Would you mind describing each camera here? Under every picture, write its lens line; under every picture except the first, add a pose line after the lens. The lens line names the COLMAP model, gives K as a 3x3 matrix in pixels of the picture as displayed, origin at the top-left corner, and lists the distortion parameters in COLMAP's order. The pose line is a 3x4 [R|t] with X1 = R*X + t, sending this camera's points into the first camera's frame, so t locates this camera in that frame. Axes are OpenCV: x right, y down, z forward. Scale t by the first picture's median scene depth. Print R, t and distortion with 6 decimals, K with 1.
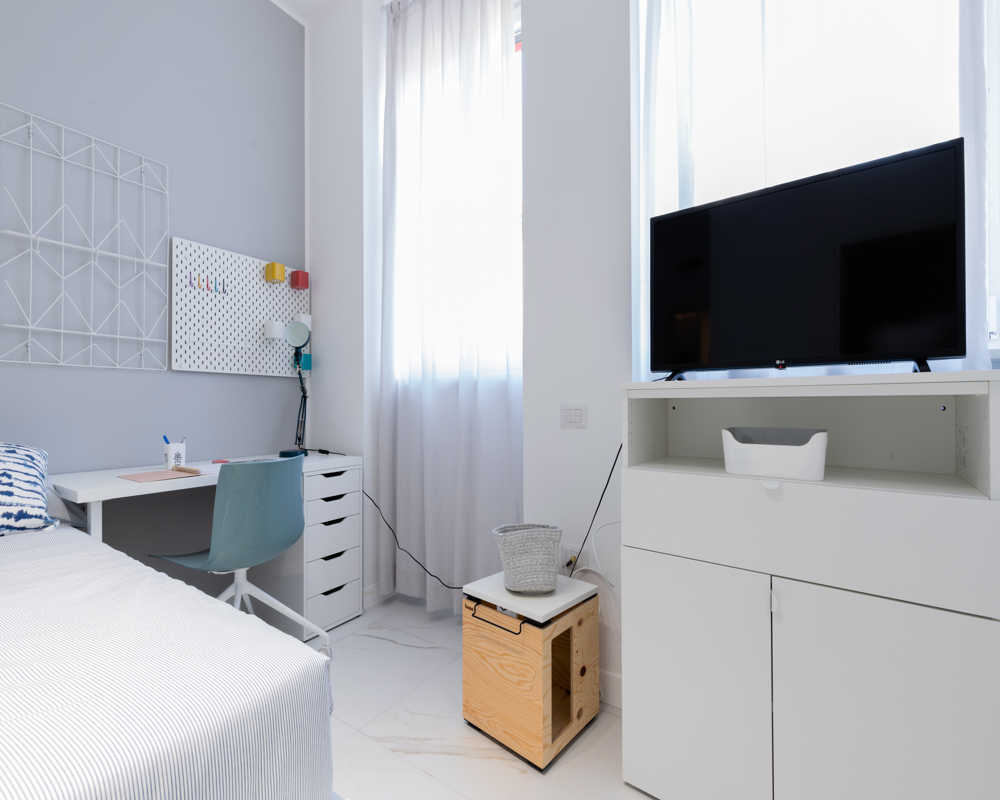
lens RADIAL K [[451.4, 0, 500.0], [0, 451.4, 400.0], [0, 0, 1]] dist [-0.002490, -0.000032]
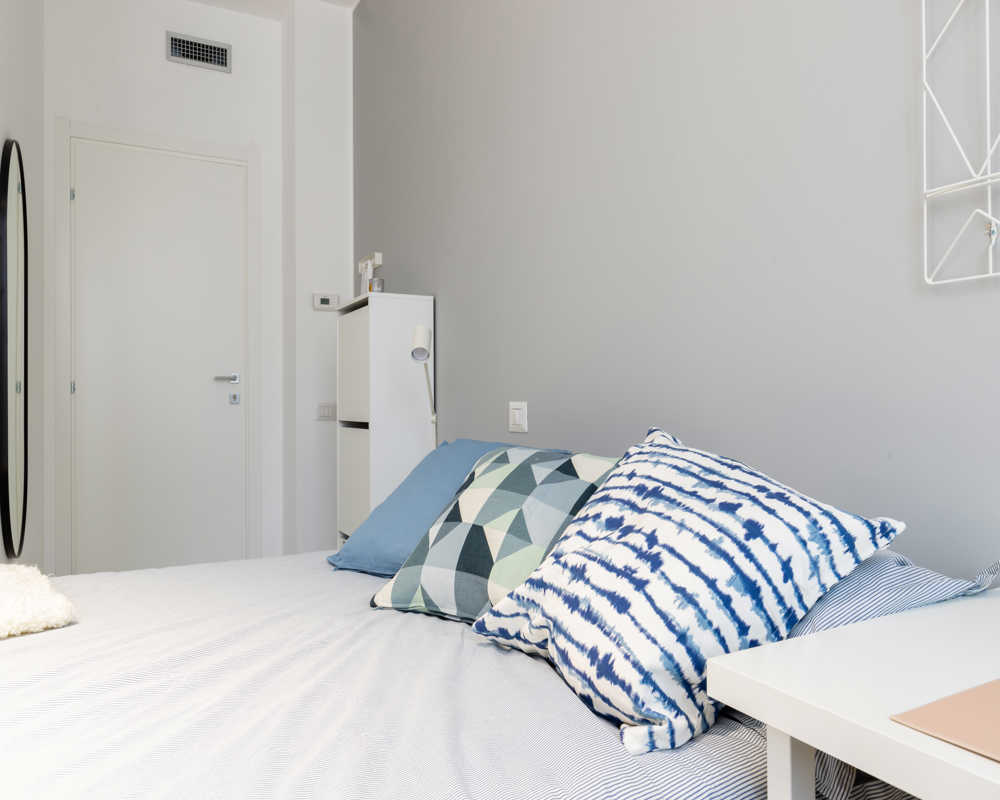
lens RADIAL K [[705.8, 0, 500.0], [0, 705.8, 400.0], [0, 0, 1]] dist [0.000409, -0.000985]
pose [[-0.465647, 0.004306, -0.884960, -0.282503], [0.018097, 0.999825, -0.004657, 0.011219], [0.884786, -0.018184, -0.465643, 0.744256]]
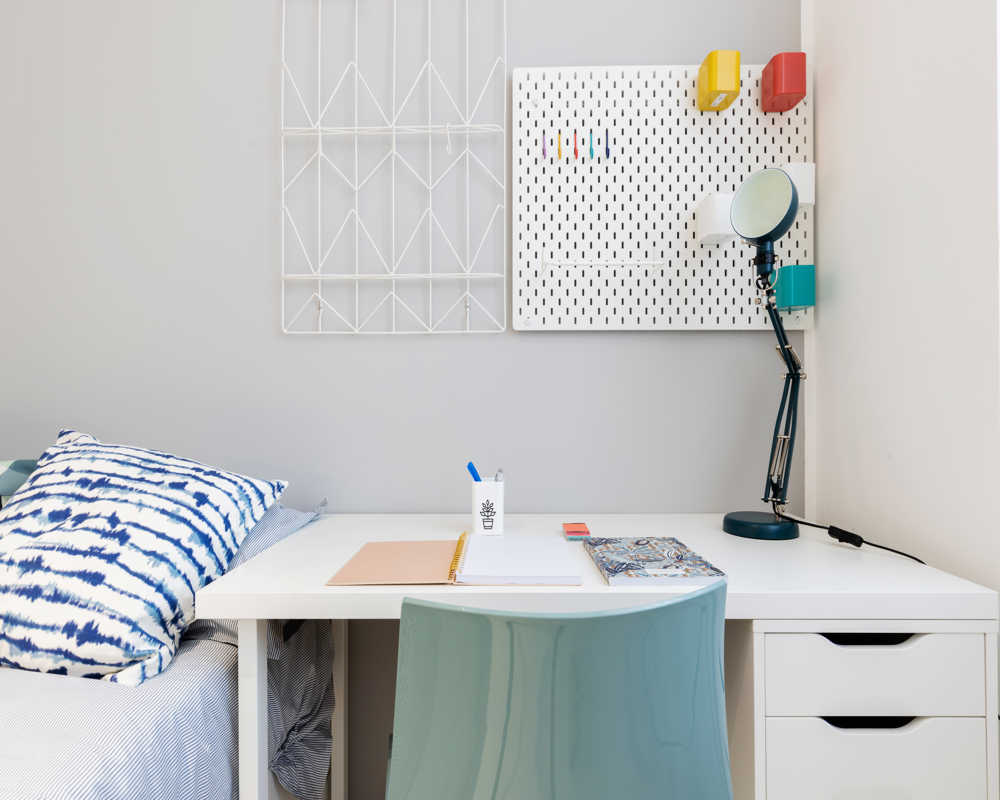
lens RADIAL K [[553.4, 0, 496.3], [0, 553.4, 401.5], [0, 0, 1]] dist [0.002572, 0.000445]
pose [[0.540843, -0.002166, -0.841121, -0.210812], [0.012760, 0.999903, 0.005630, 0.009676], [0.841027, -0.013777, 0.540818, 0.642338]]
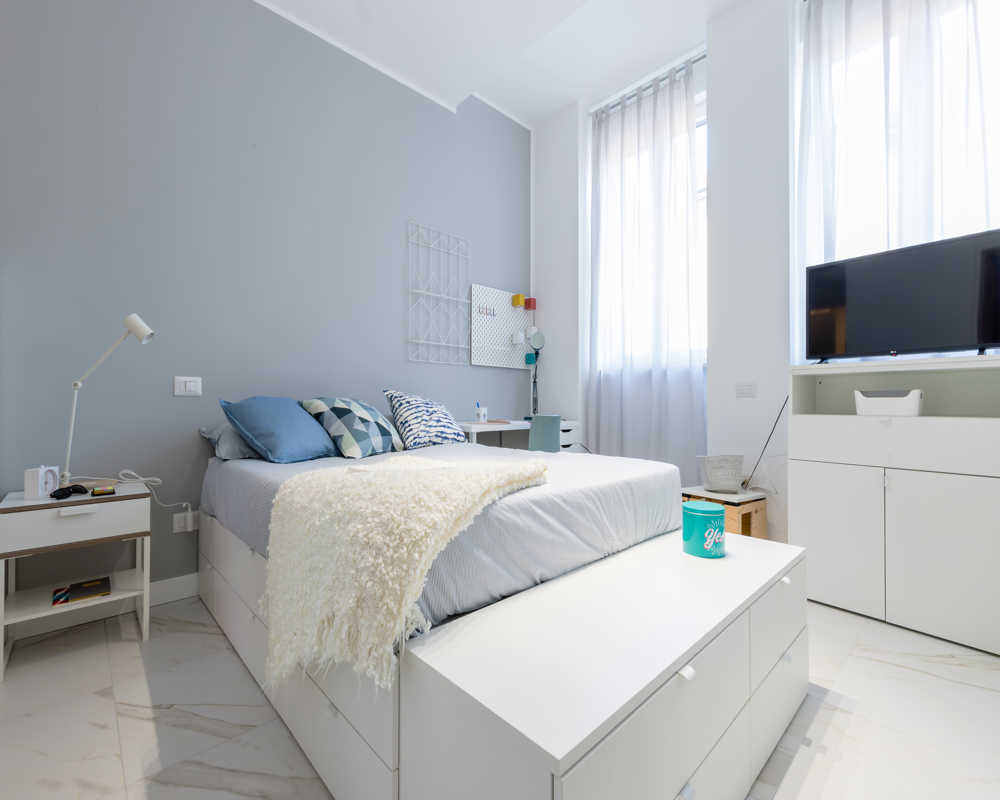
lens RADIAL K [[450.5, 0, 497.8], [0, 450.5, 395.8], [0, 0, 1]] dist [0.003501, 0.000531]
pose [[0.974551, 0.002421, -0.224151, -0.264744], [-0.003667, 0.999980, -0.005140, 0.055865], [0.224134, 0.005832, 0.974541, -0.582398]]
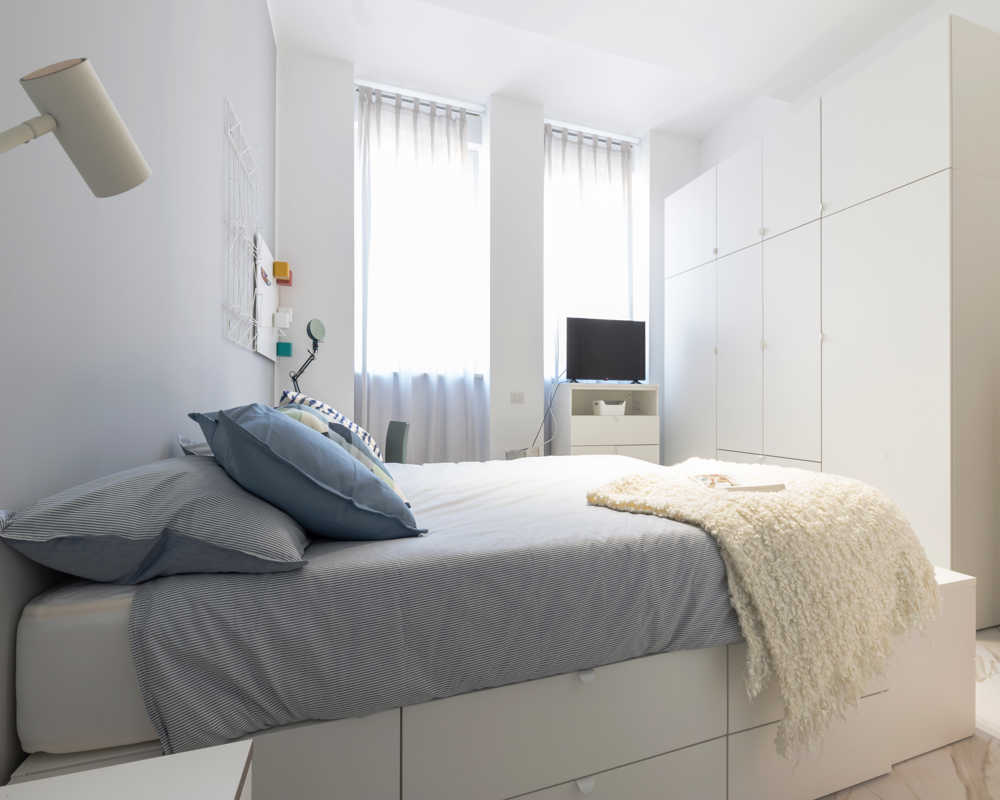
lens RADIAL K [[450.5, 0, 497.8], [0, 450.5, 395.8], [0, 0, 1]] dist [0.003501, 0.000531]
pose [[0.620728, 0.022780, 0.783695, -1.232859], [-0.019091, 0.999721, -0.013938, 0.049153], [-0.783793, -0.006310, 0.620990, -0.164877]]
